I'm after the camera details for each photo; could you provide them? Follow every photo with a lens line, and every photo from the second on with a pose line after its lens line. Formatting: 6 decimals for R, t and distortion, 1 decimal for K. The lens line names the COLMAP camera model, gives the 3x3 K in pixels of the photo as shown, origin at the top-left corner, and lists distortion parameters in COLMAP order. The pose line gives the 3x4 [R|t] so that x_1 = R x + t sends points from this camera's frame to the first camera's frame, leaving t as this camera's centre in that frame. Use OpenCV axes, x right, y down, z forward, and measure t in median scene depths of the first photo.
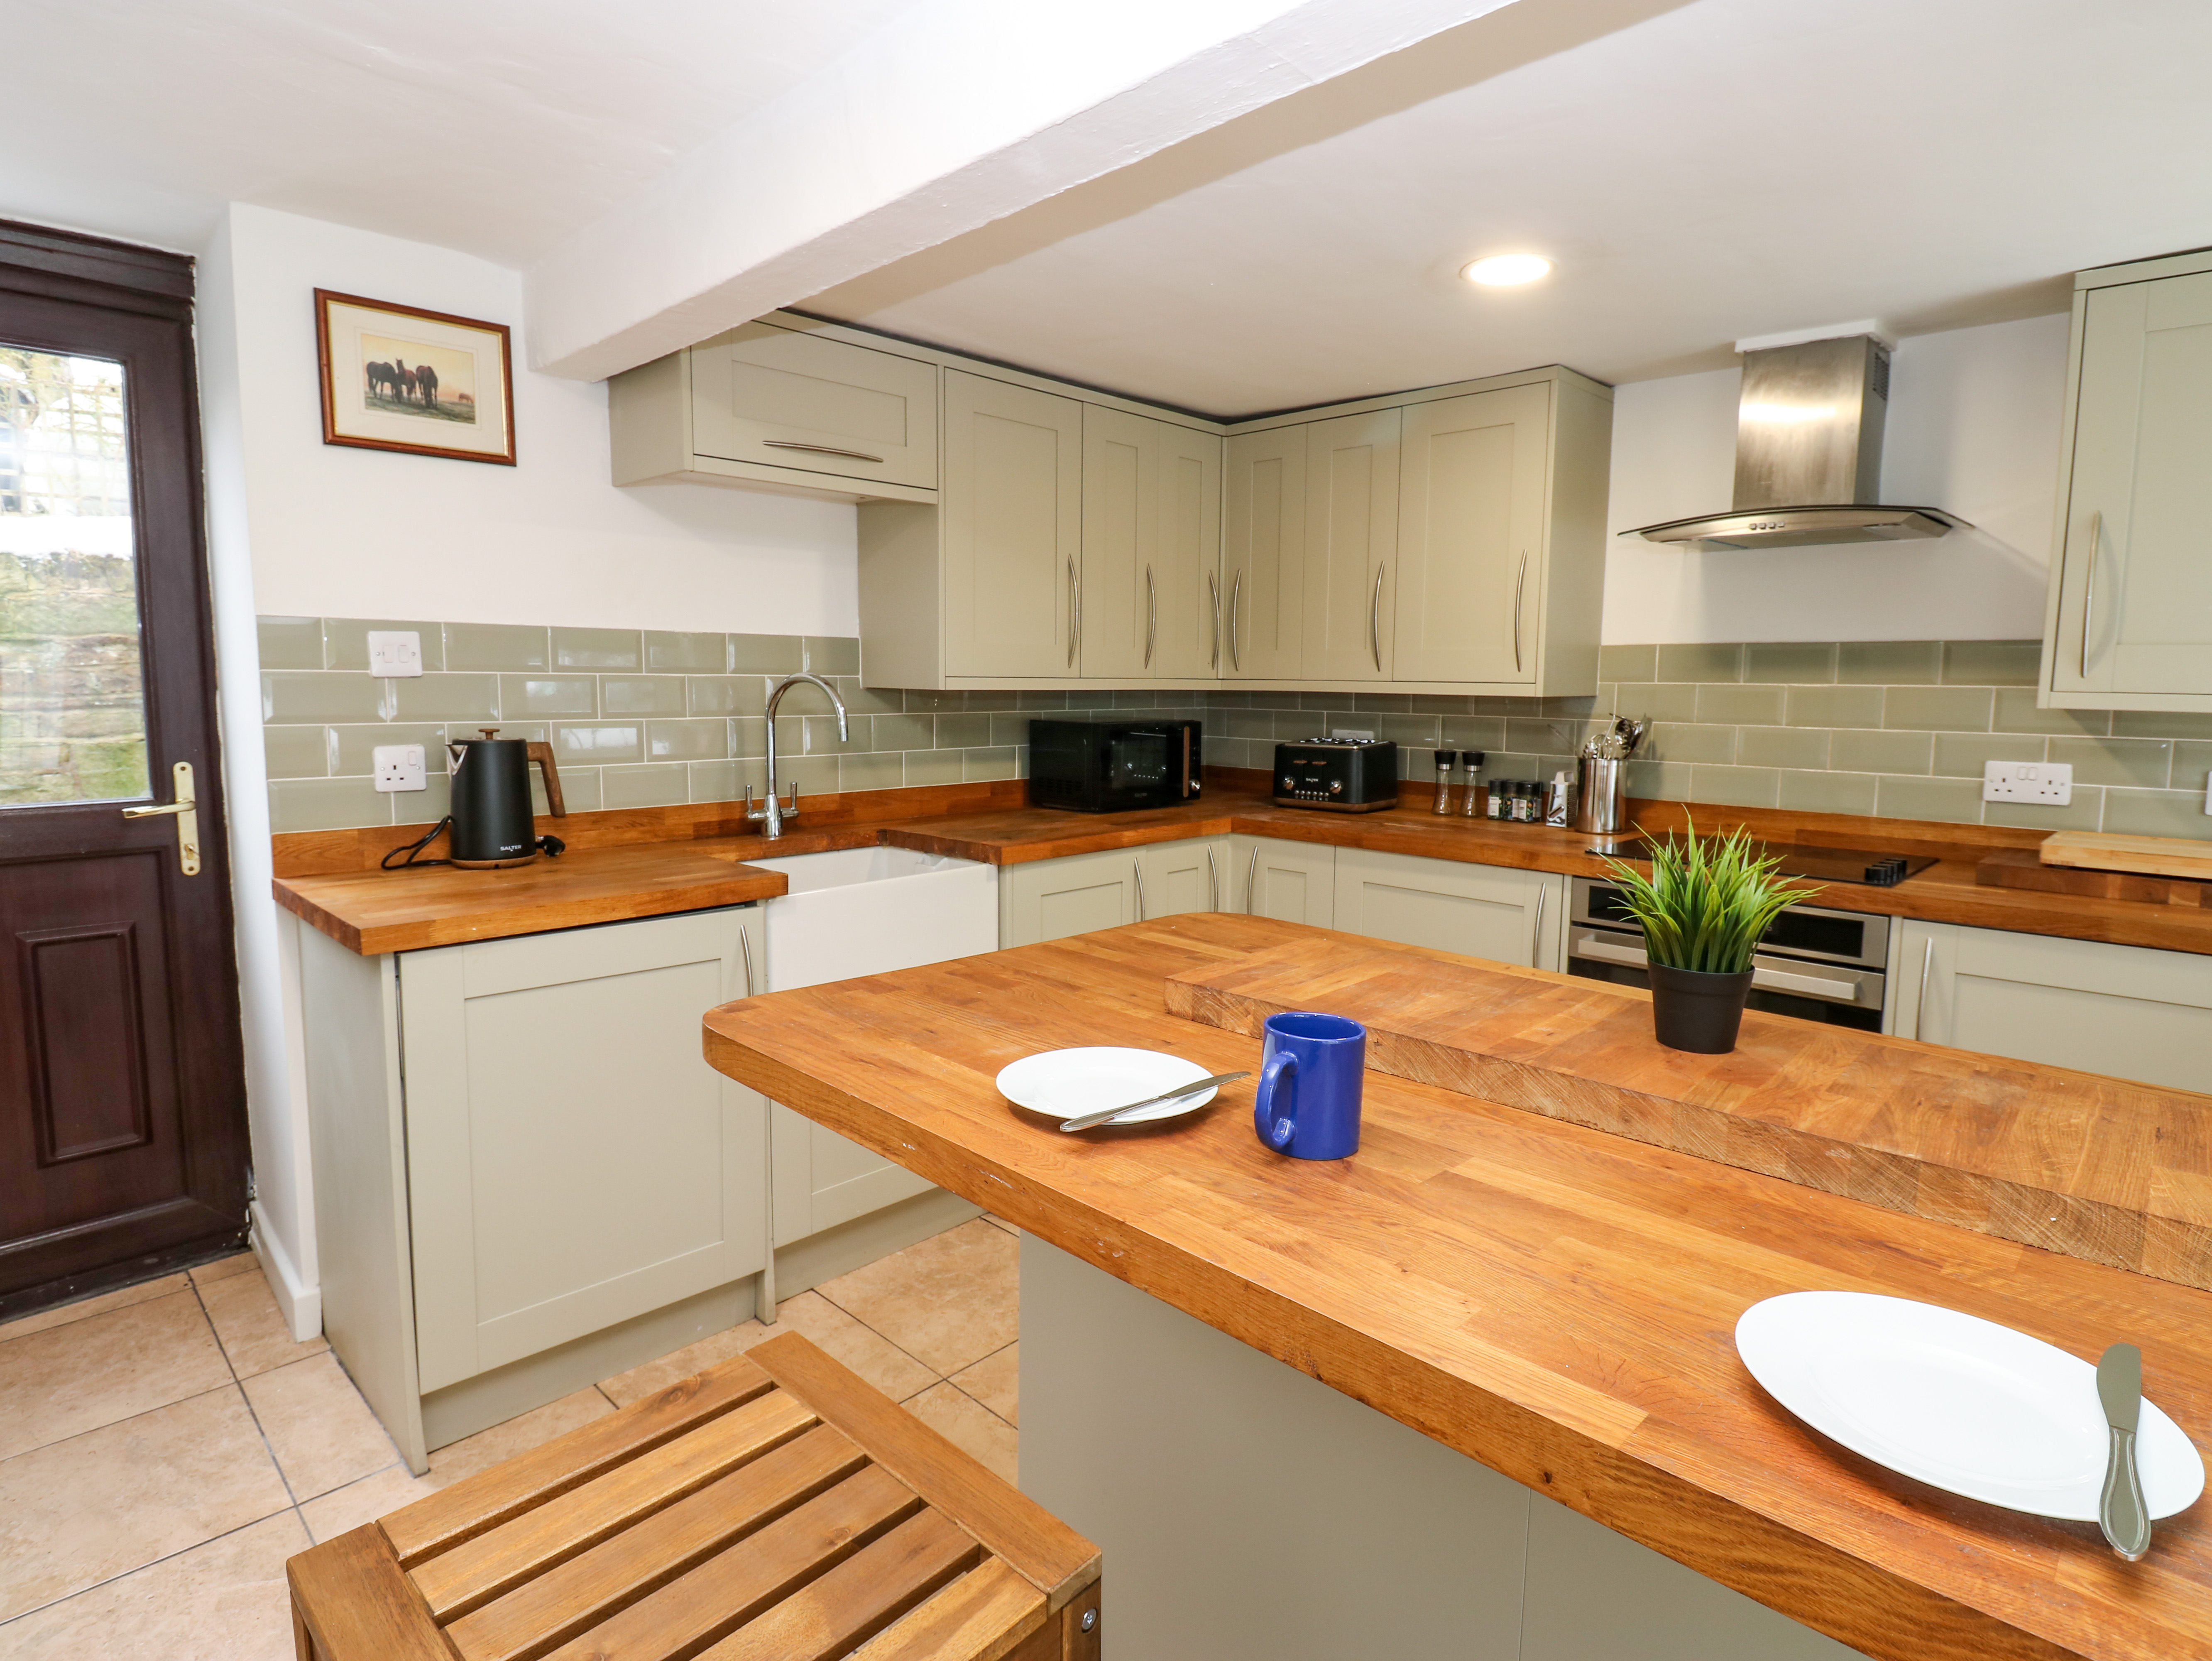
lens RADIAL K [[1153.1, 0, 1119.0], [0, 1153.1, 800.0], [0, 0, 1]] dist [0.002259, -0.015308]
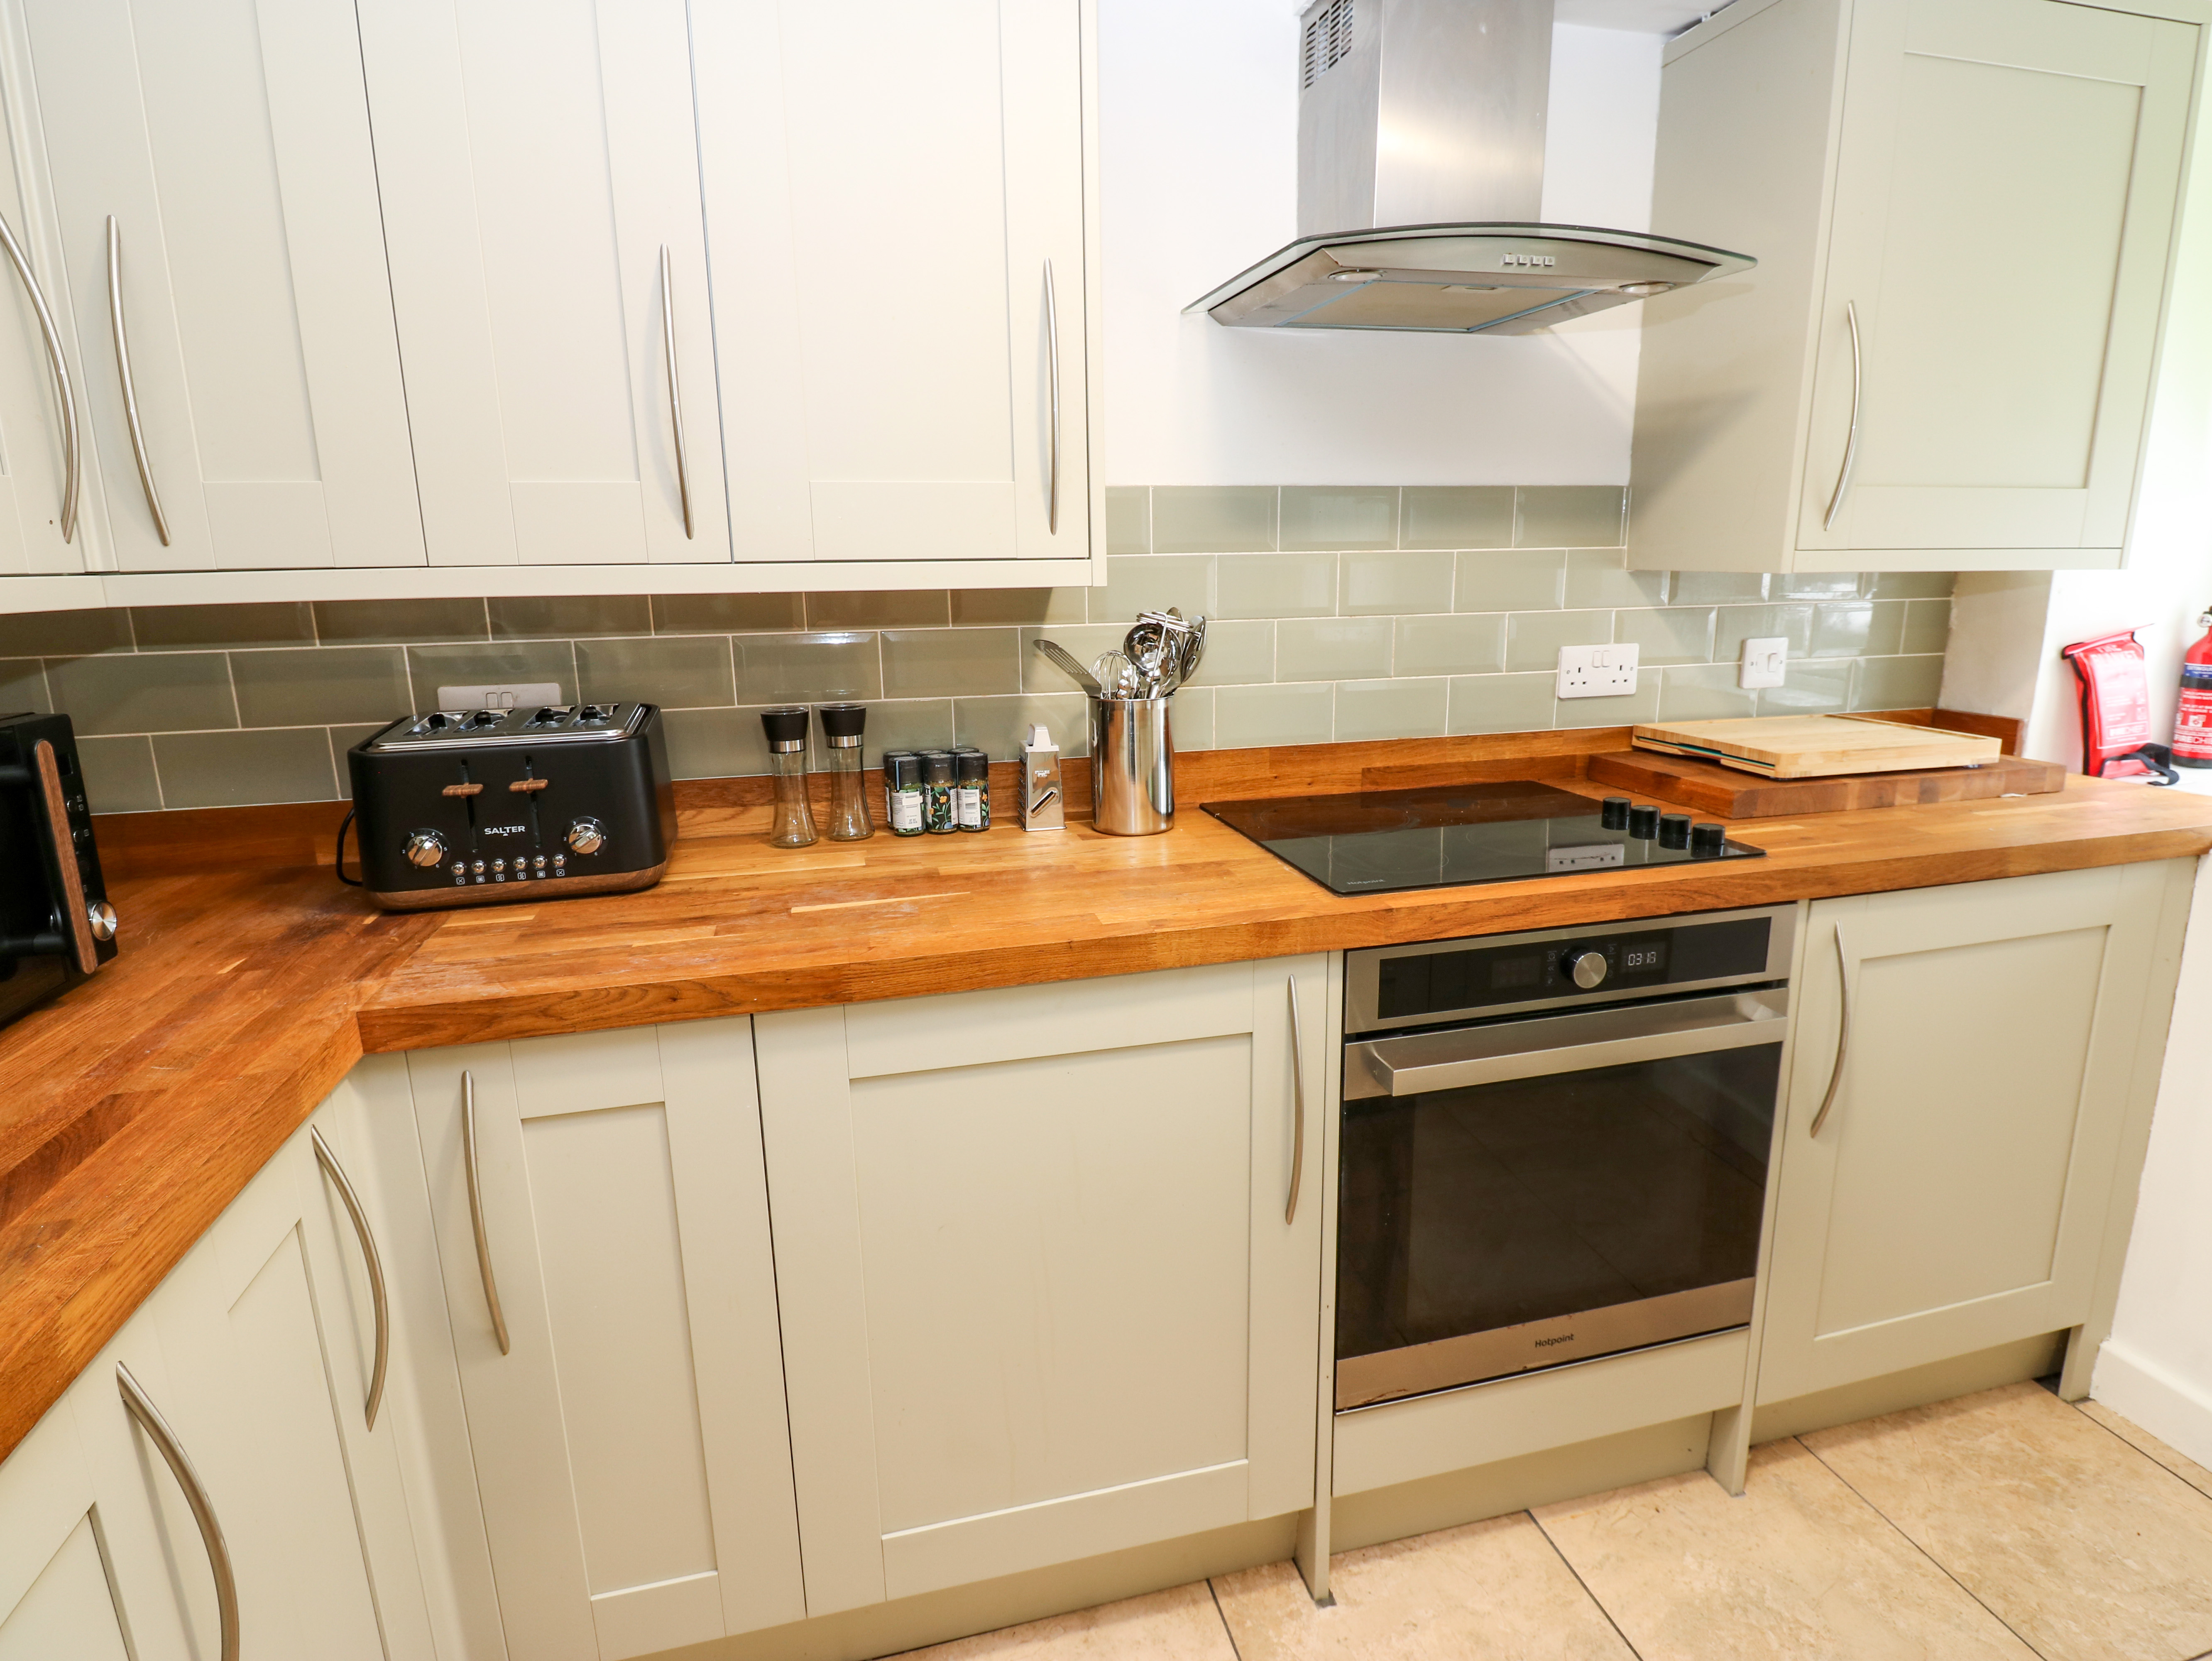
lens RADIAL K [[1152.6, 0, 1123.4], [0, 1152.6, 803.7], [0, 0, 1]] dist [0.003334, -0.016277]
pose [[0.521112, -0.195090, 0.830892, -0.049990], [0.111372, 0.980745, 0.160425, -0.077126], [-0.846191, 0.008939, 0.532805, 0.740638]]
